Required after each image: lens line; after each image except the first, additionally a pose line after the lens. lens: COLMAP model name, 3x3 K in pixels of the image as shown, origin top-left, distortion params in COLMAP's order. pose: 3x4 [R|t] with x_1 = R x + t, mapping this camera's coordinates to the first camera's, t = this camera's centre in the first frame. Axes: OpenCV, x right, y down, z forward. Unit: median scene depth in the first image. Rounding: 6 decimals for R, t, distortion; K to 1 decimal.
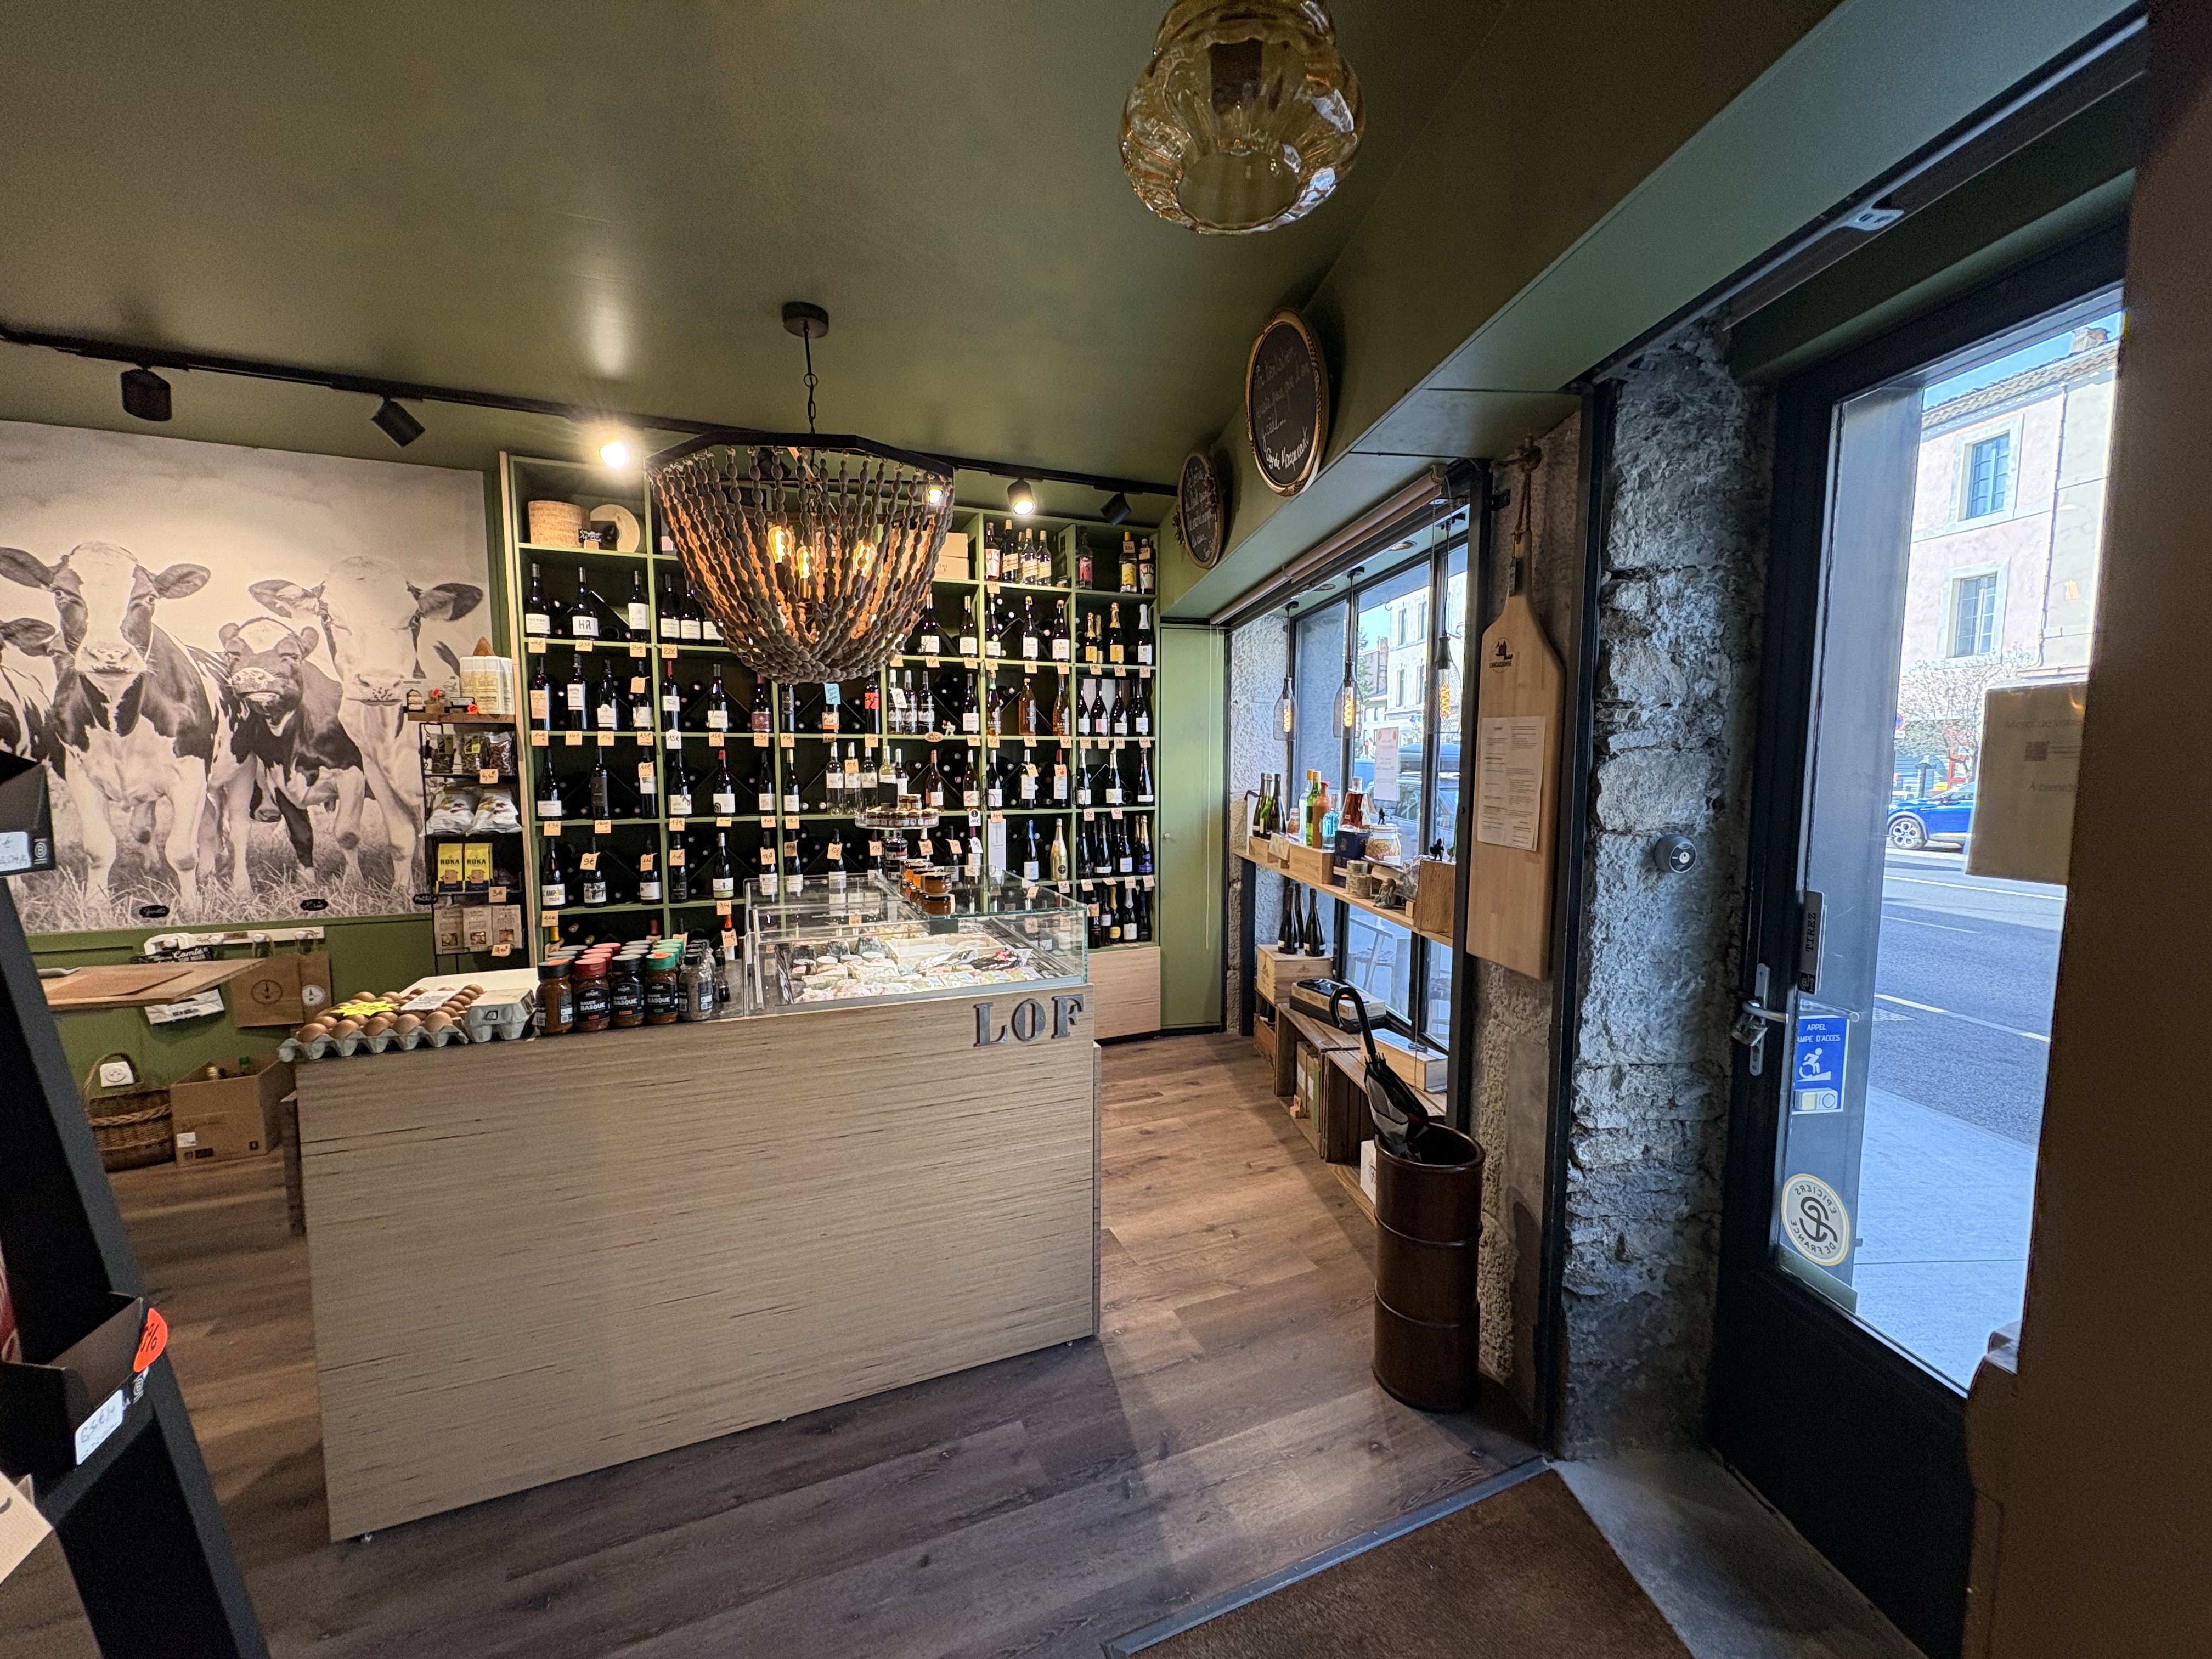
lens RADIAL K [[878.0, 0, 1109.4], [0, 878.0, 832.7], [0, 0, 1]] dist [0.000681, 0.000275]
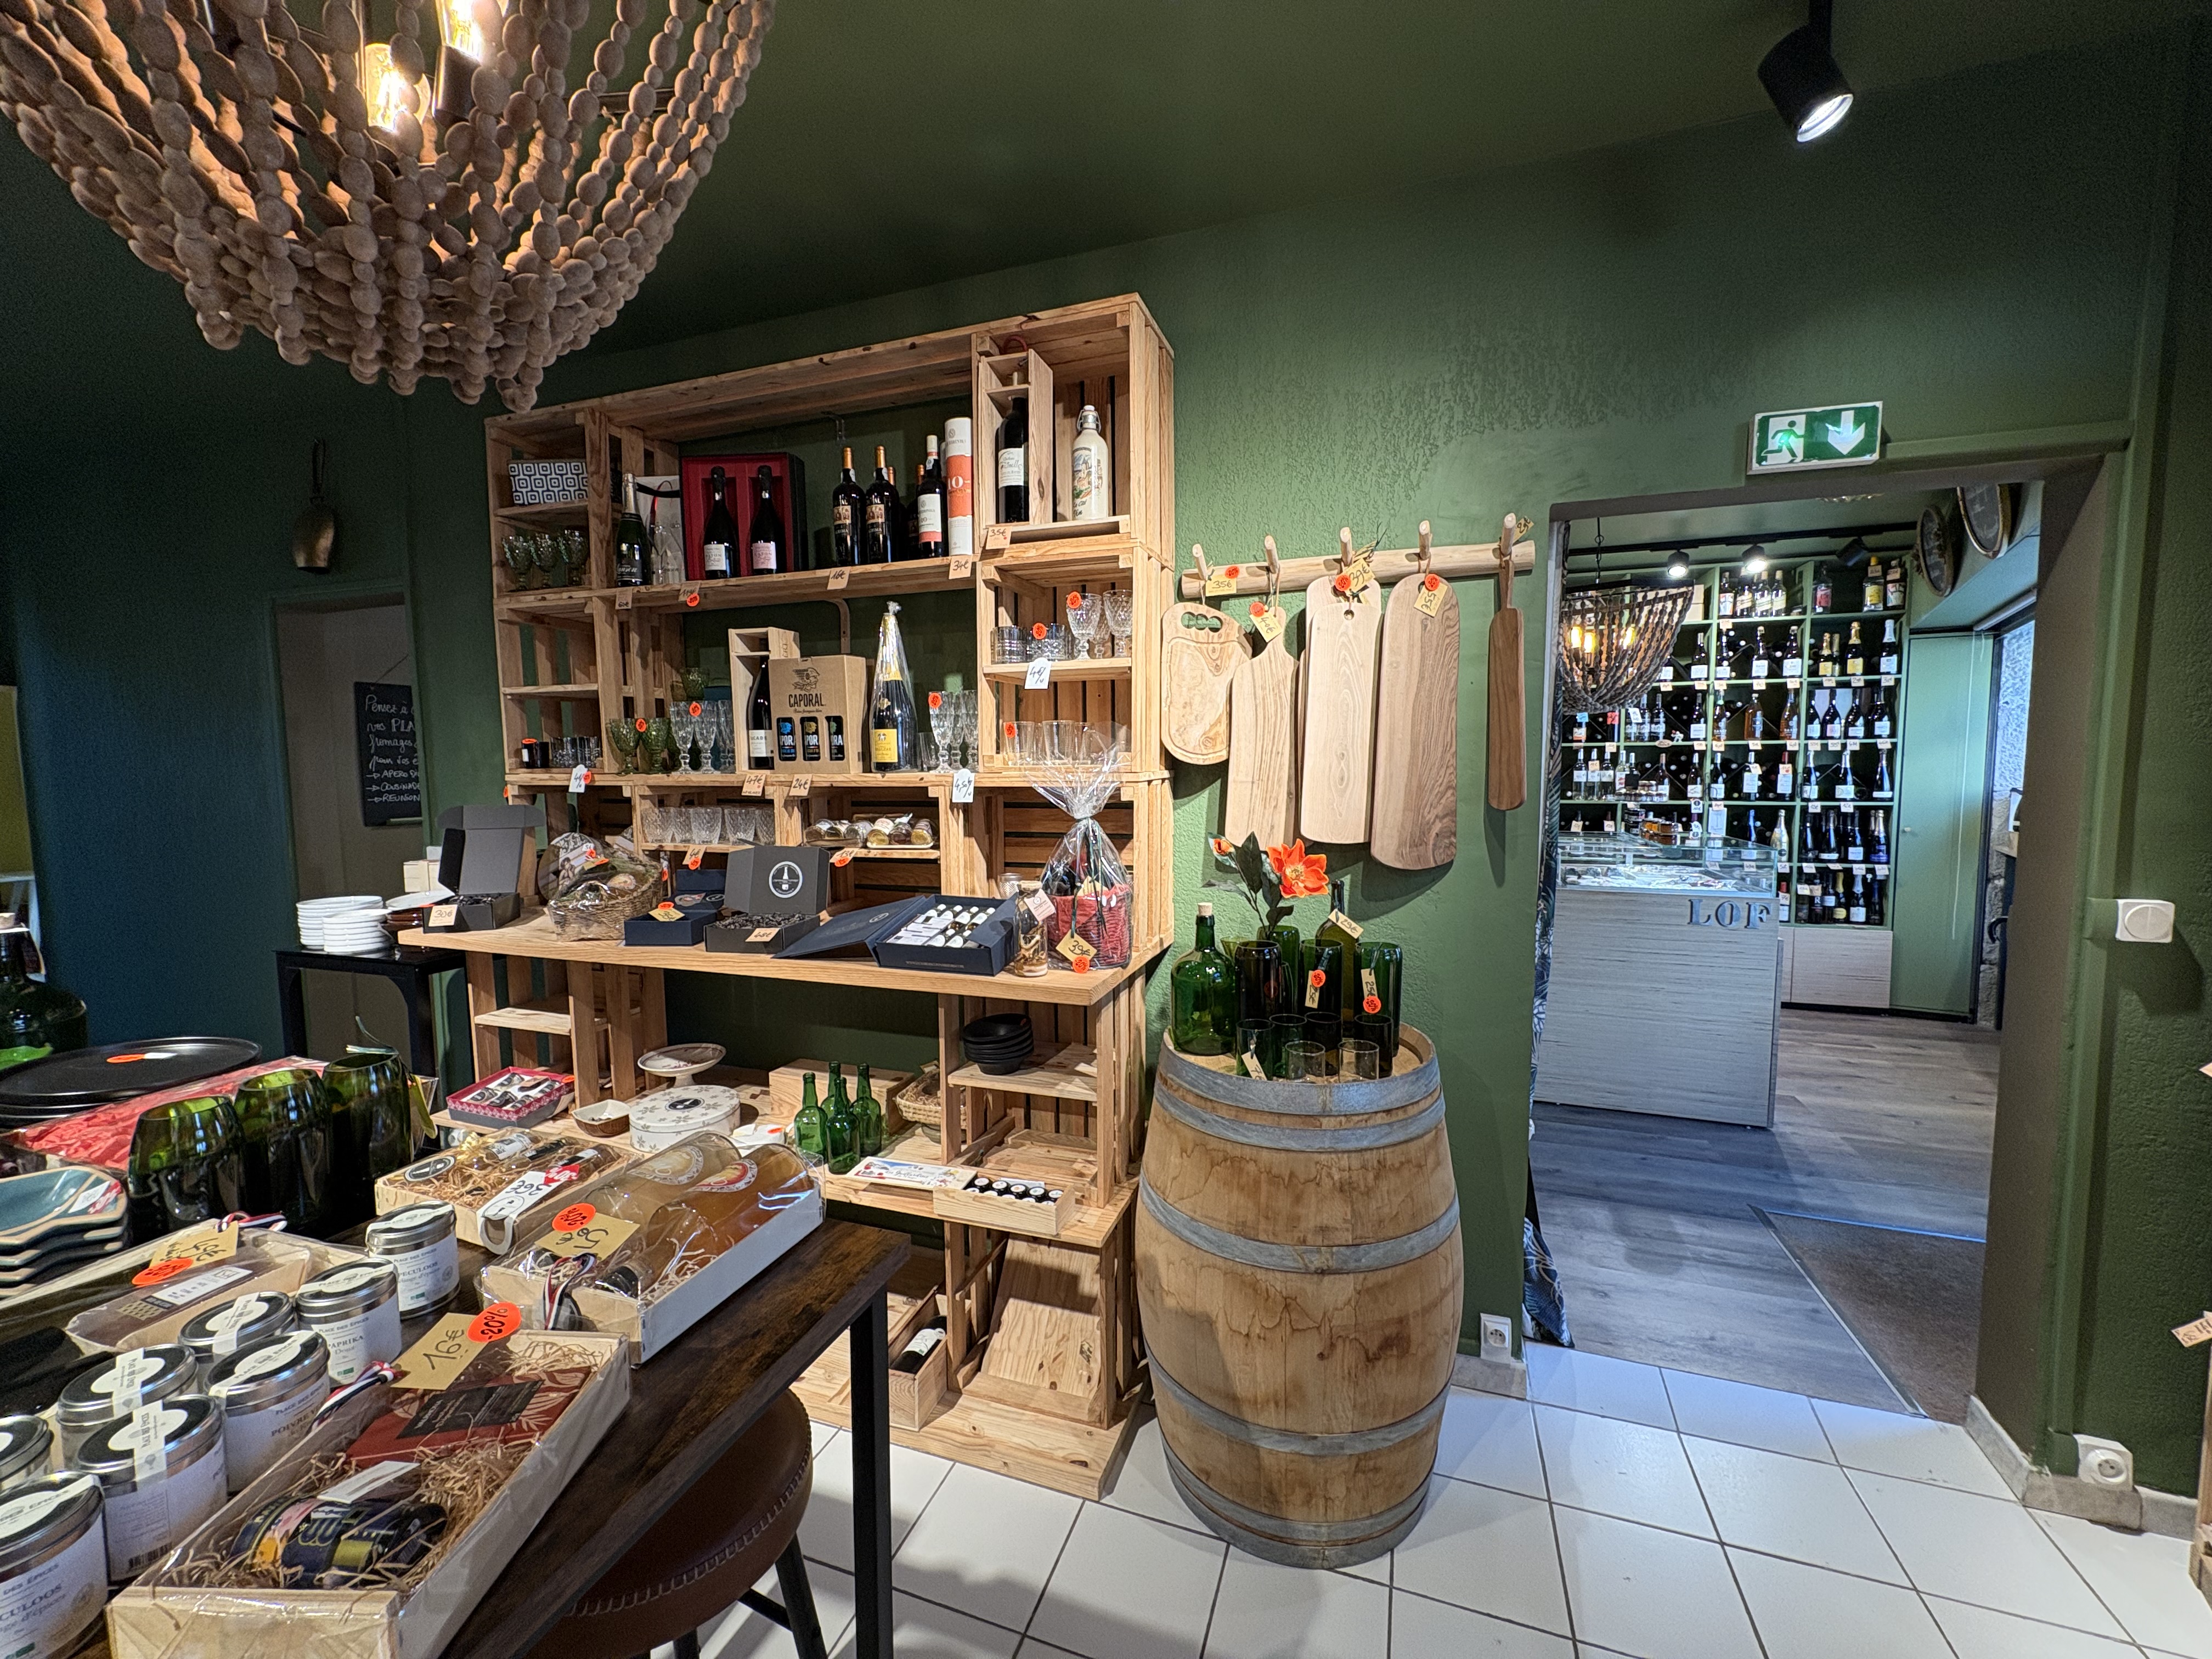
lens RADIAL K [[878.0, 0, 1104.8], [0, 878.0, 834.3], [0, 0, 1]] dist [0.000681, 0.000275]
pose [[0.732896, 0.047308, -0.678694, 0.088027], [-0.053452, 0.998500, 0.011878, 0.057516], [0.678238, 0.027572, 0.734325, -0.545074]]
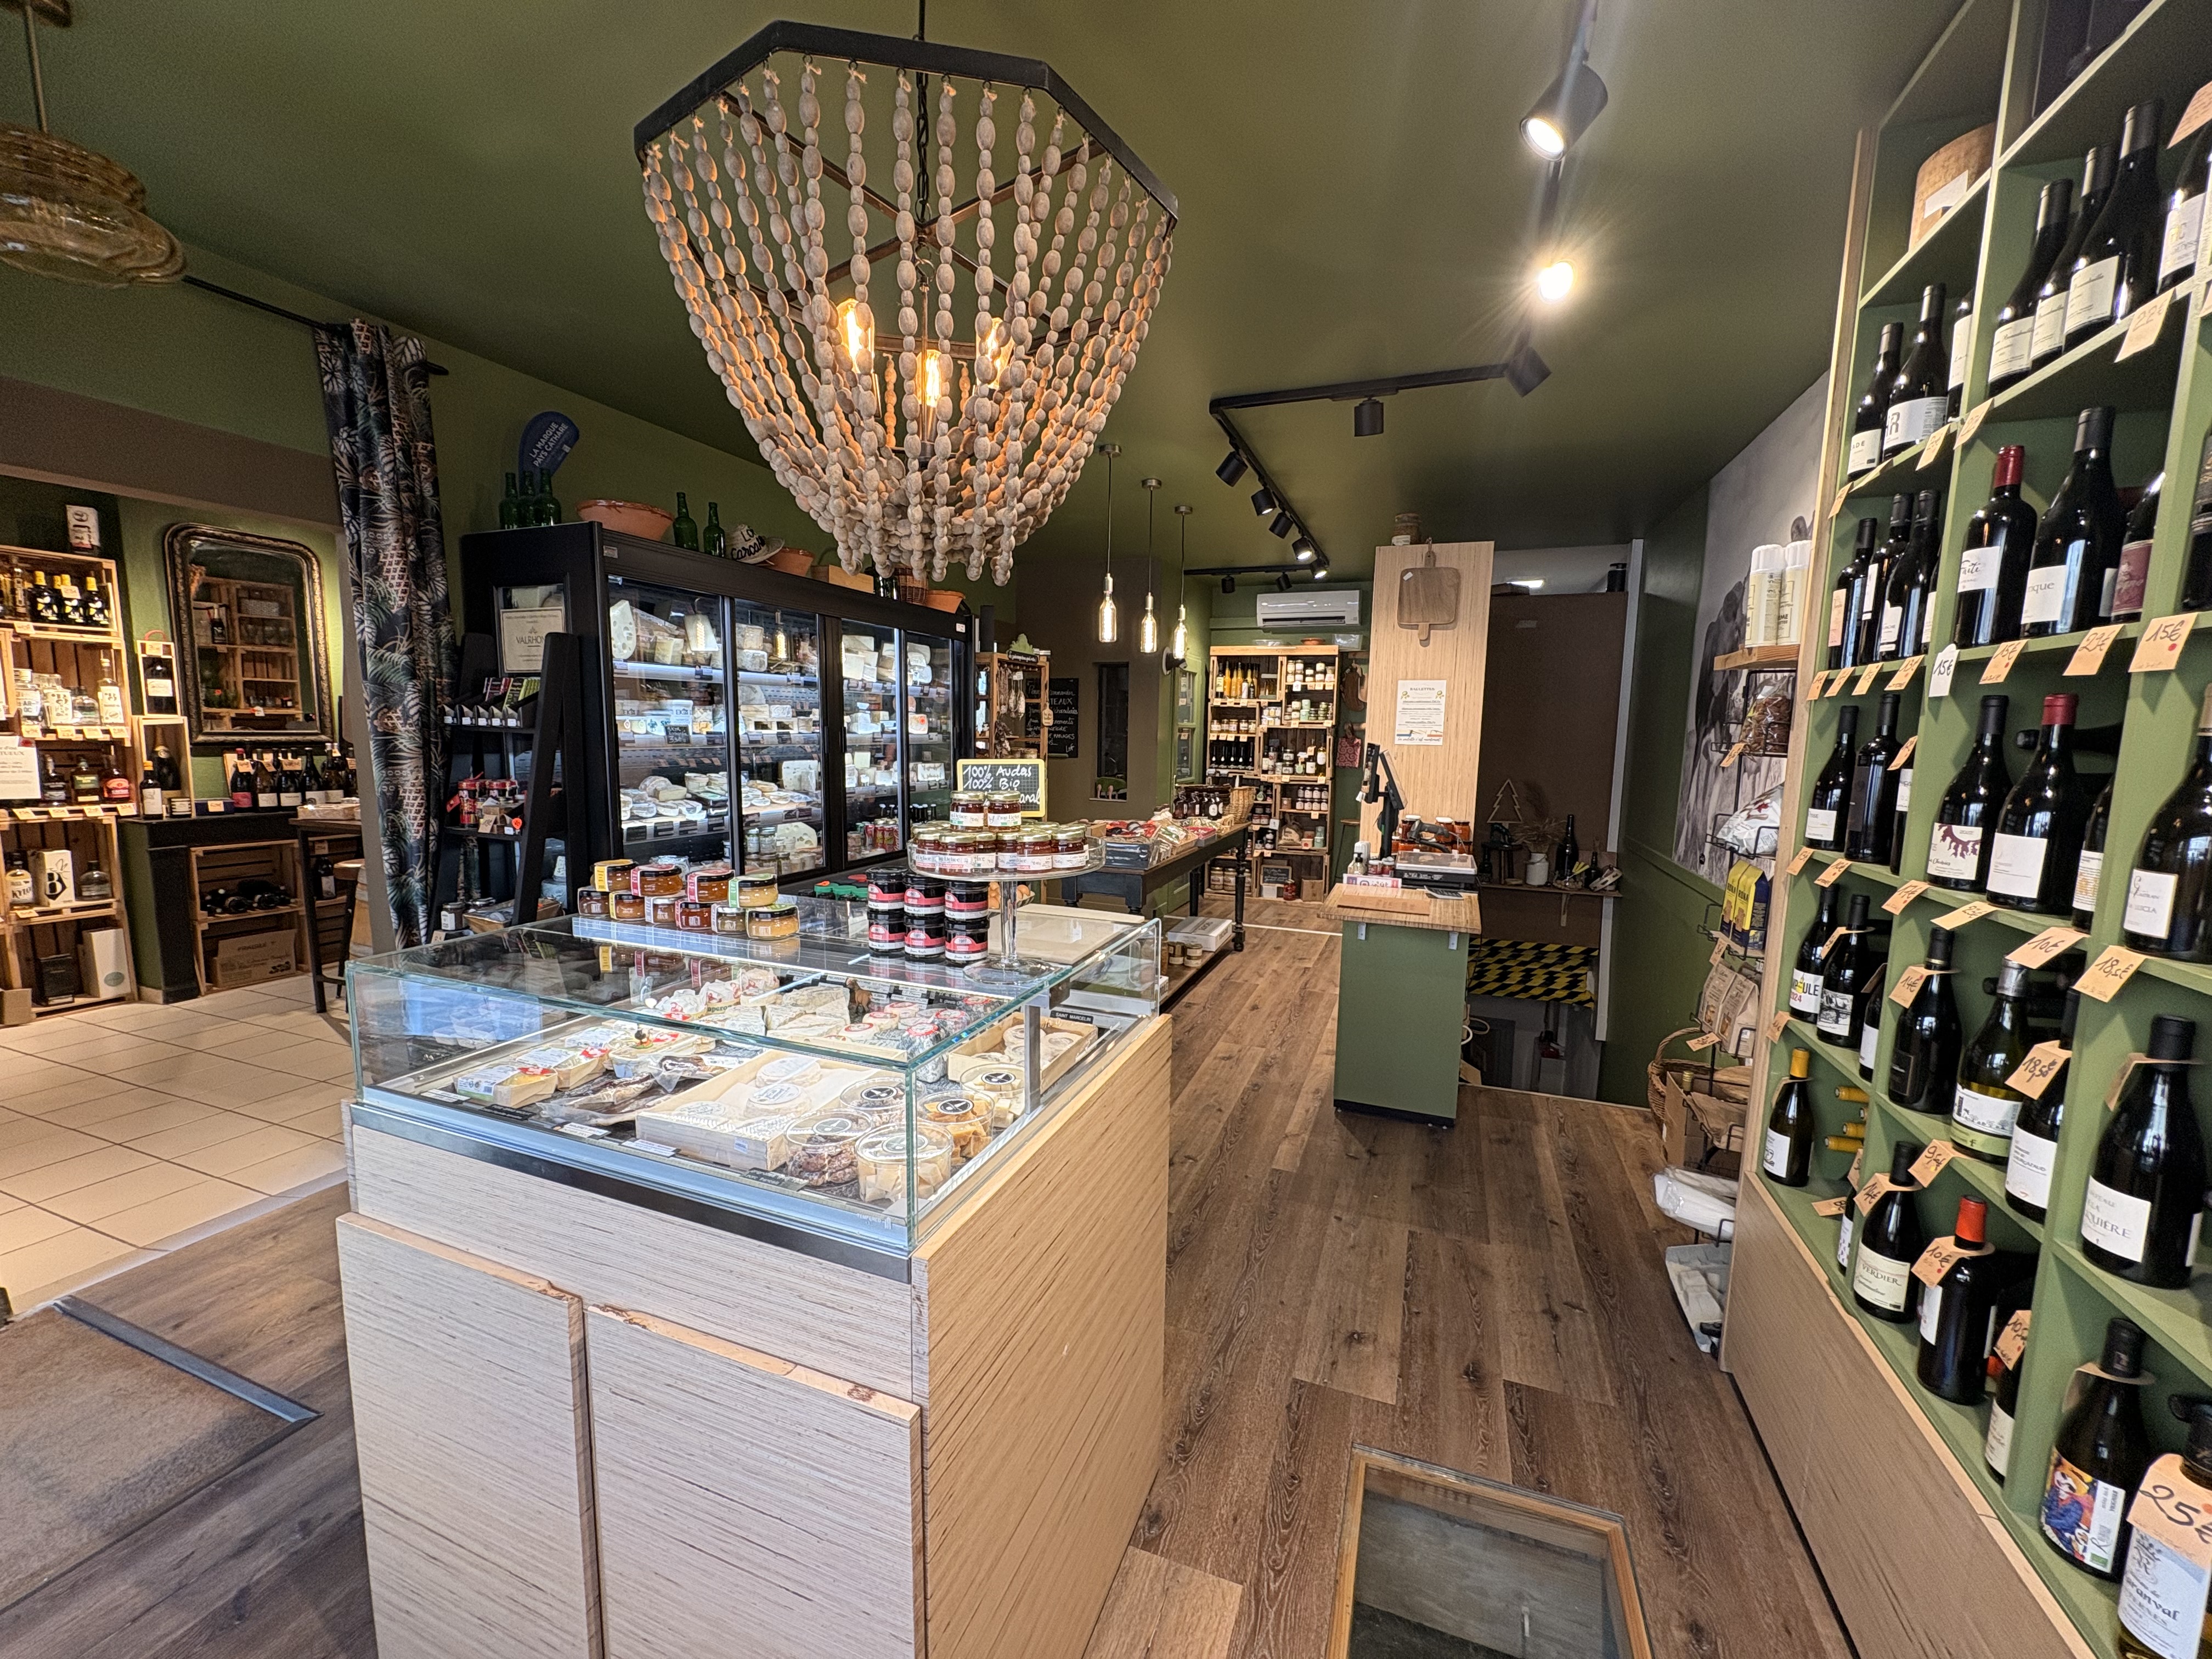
lens RADIAL K [[878.0, 0, 1101.1], [0, 878.0, 830.0], [0, 0, 1]] dist [0.000681, 0.000275]
pose [[-0.705215, 0.071230, -0.705406, 0.015277], [-0.076897, 0.981387, 0.175974, -0.072540], [0.704811, 0.178343, -0.686612, 0.938331]]
